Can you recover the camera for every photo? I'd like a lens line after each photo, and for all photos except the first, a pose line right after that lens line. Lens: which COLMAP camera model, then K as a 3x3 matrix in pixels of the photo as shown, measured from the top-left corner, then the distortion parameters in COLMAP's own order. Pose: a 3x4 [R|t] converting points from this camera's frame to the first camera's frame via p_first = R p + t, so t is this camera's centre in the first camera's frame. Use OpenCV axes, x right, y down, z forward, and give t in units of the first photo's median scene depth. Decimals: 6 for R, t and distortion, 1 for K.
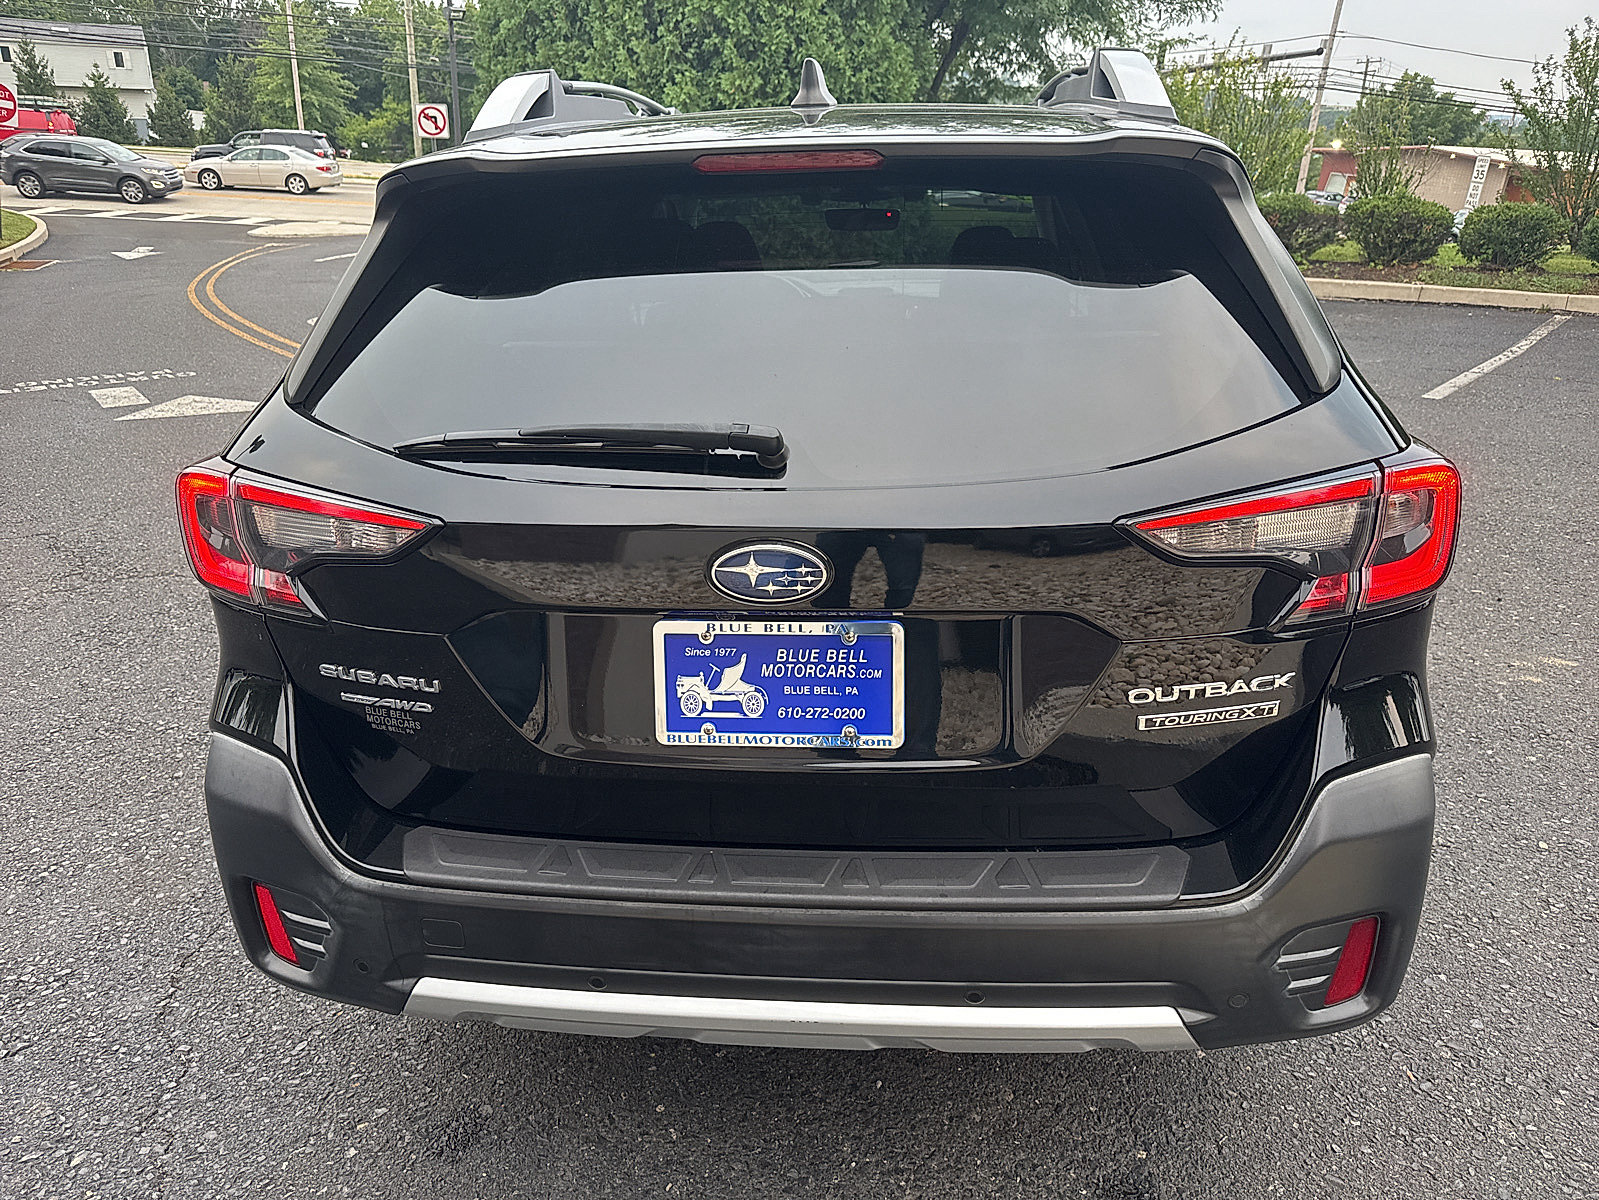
lens RADIAL K [[1142.9, 0, 799.5], [0, 1142.9, 600.0], [0, 0, 1]] dist [0.007667, -0.006890]
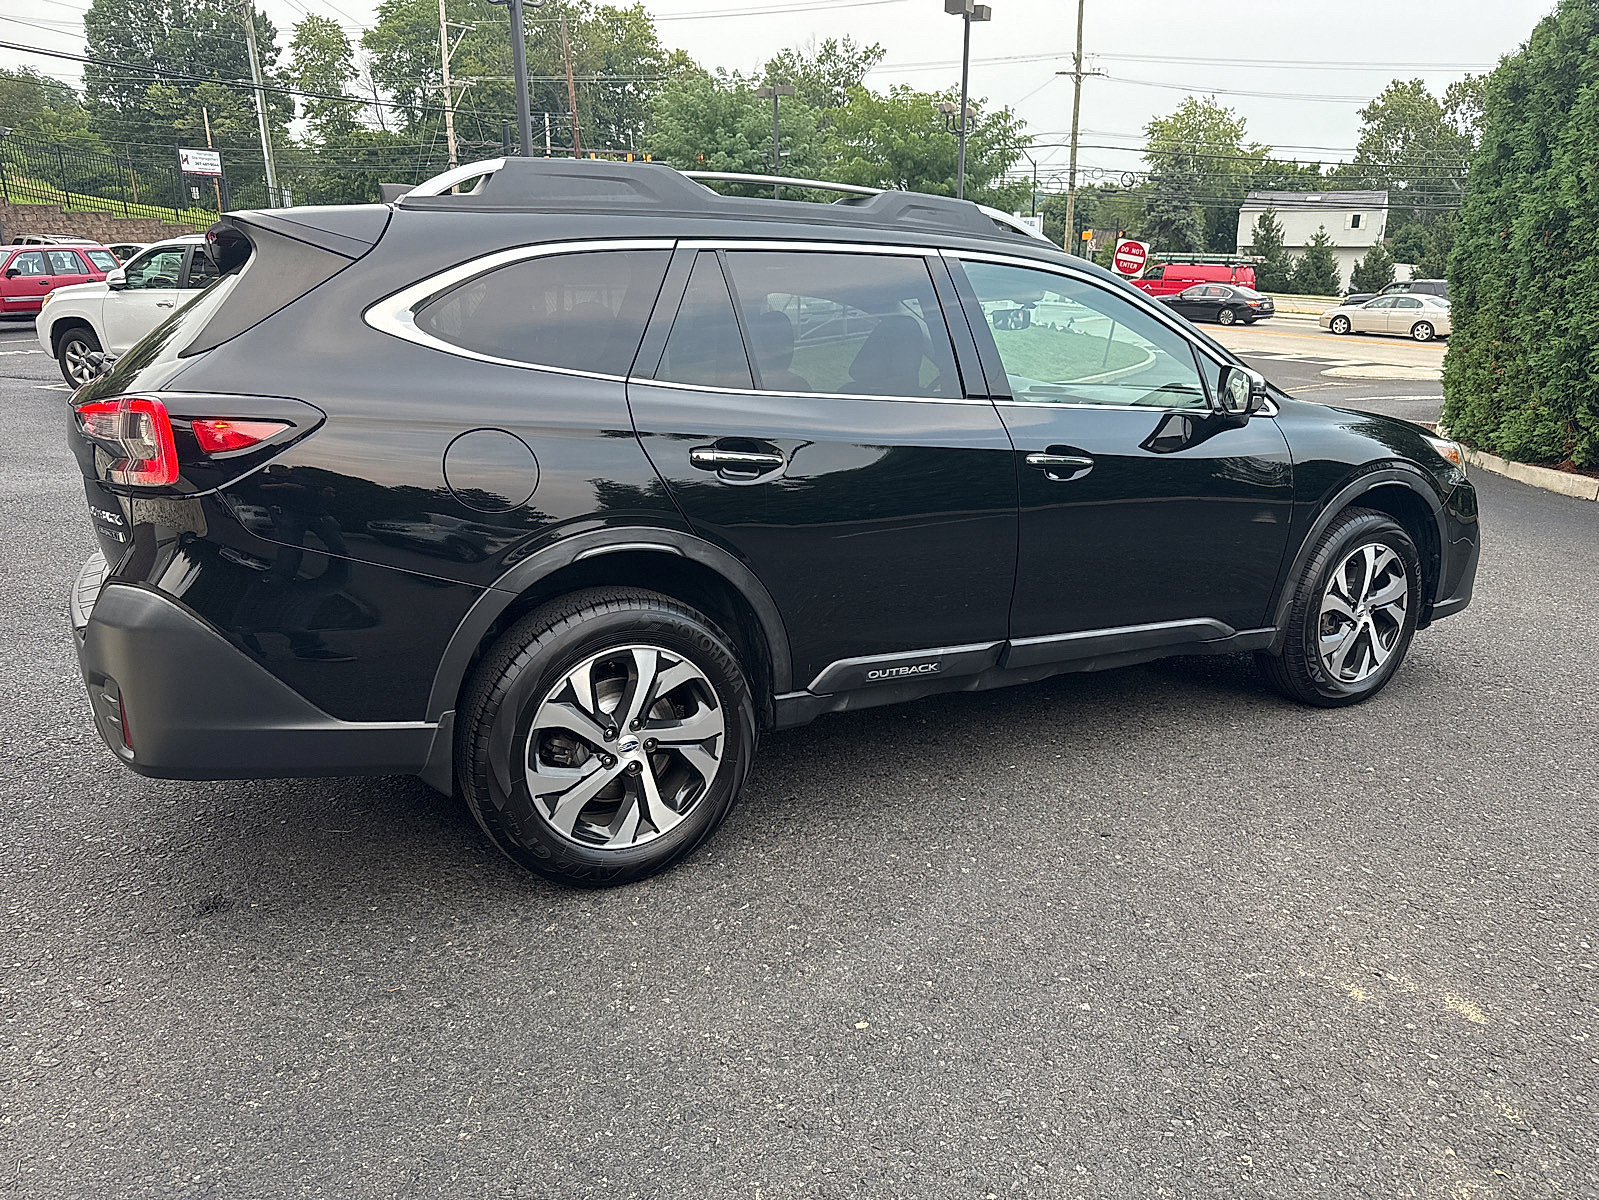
lens RADIAL K [[1142.9, 0, 799.5], [0, 1142.9, 600.0], [0, 0, 1]] dist [0.007667, -0.006890]
pose [[0.578284, 0.209466, -0.788487, 0.269135], [-0.302872, 0.952530, 0.030916, -0.019495], [0.757533, 0.220933, 0.614274, 0.084778]]
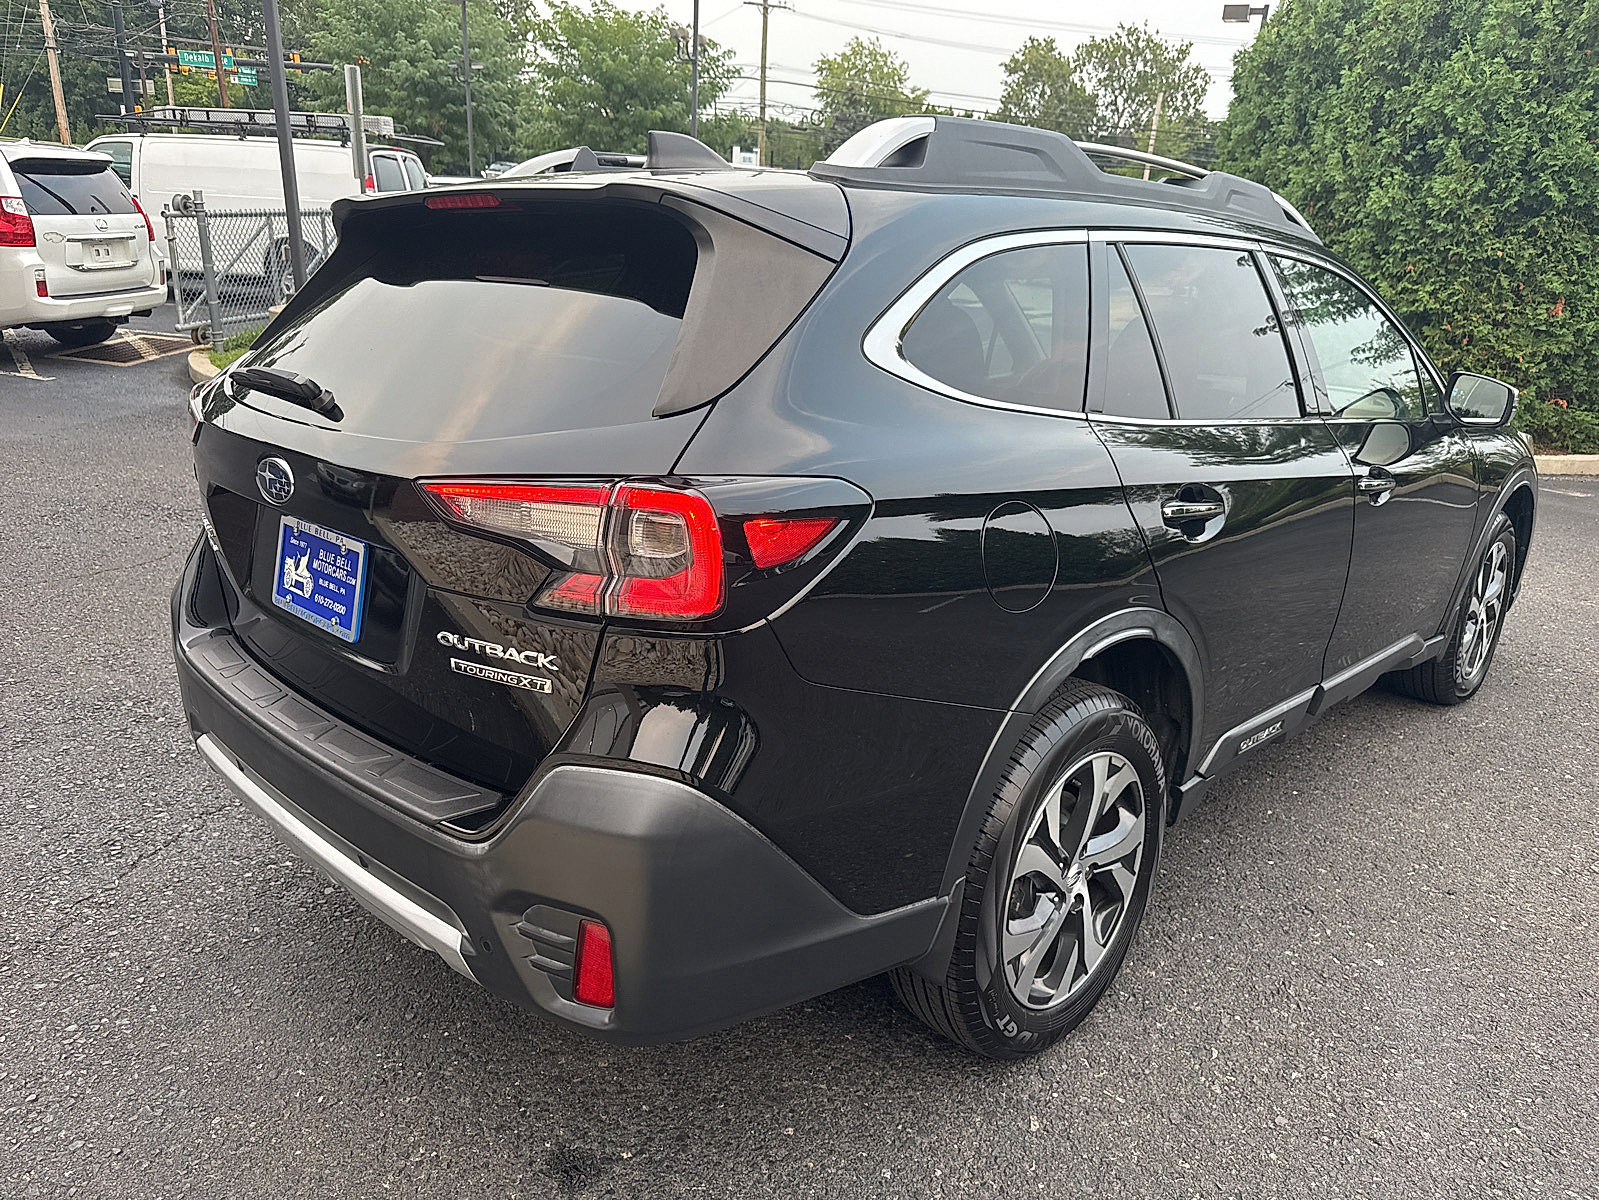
lens RADIAL K [[1161.8, 0, 798.1], [0, 1161.8, 593.3], [0, 0, 1]] dist [-0.002119, -0.000805]
pose [[0.780652, 0.211976, -0.587920, 0.142876], [-0.264901, 0.964267, -0.004072, -0.005788], [0.566048, 0.158920, 0.808909, 0.026027]]
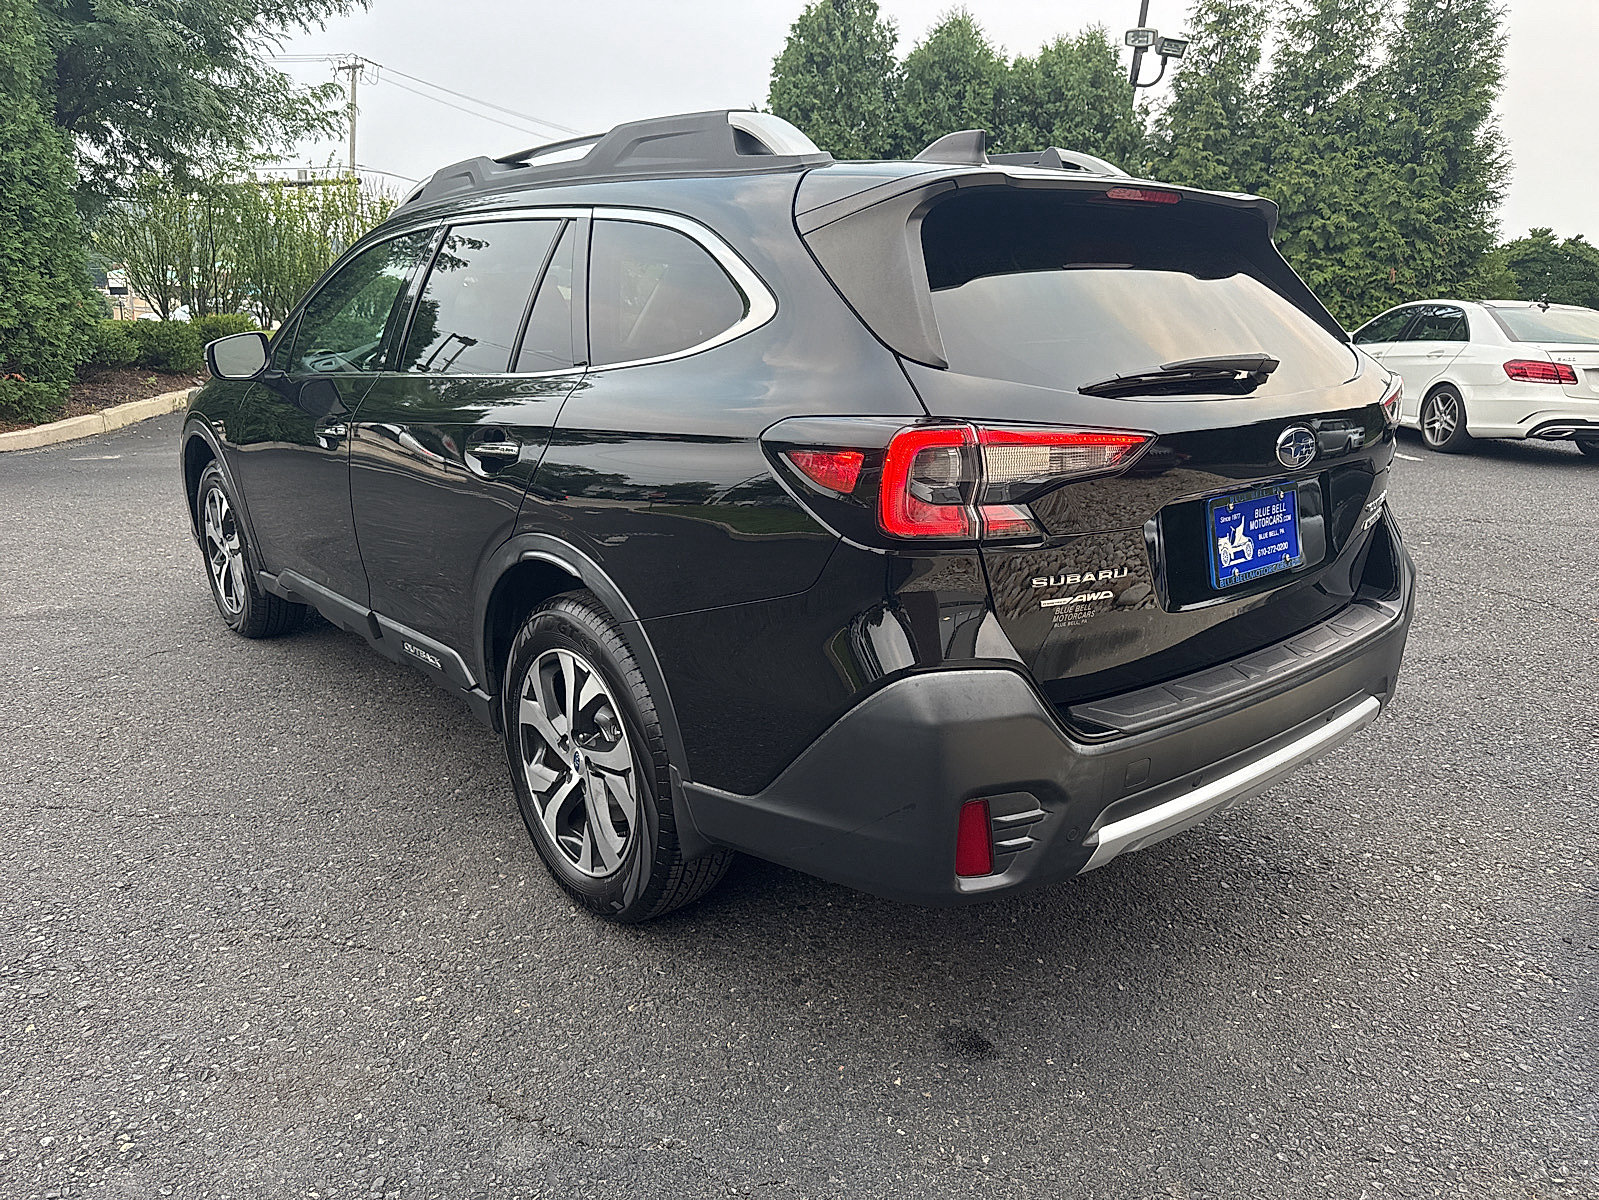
lens RADIAL K [[1136.7, 0, 804.8], [0, 1136.7, 594.8], [0, 0, 1]] dist [0.030150, -0.038277]
pose [[0.751330, -0.174215, 0.636516, -0.163515], [0.228188, 0.973613, -0.002870, 0.002581], [-0.619220, 0.147401, 0.771258, 0.028567]]
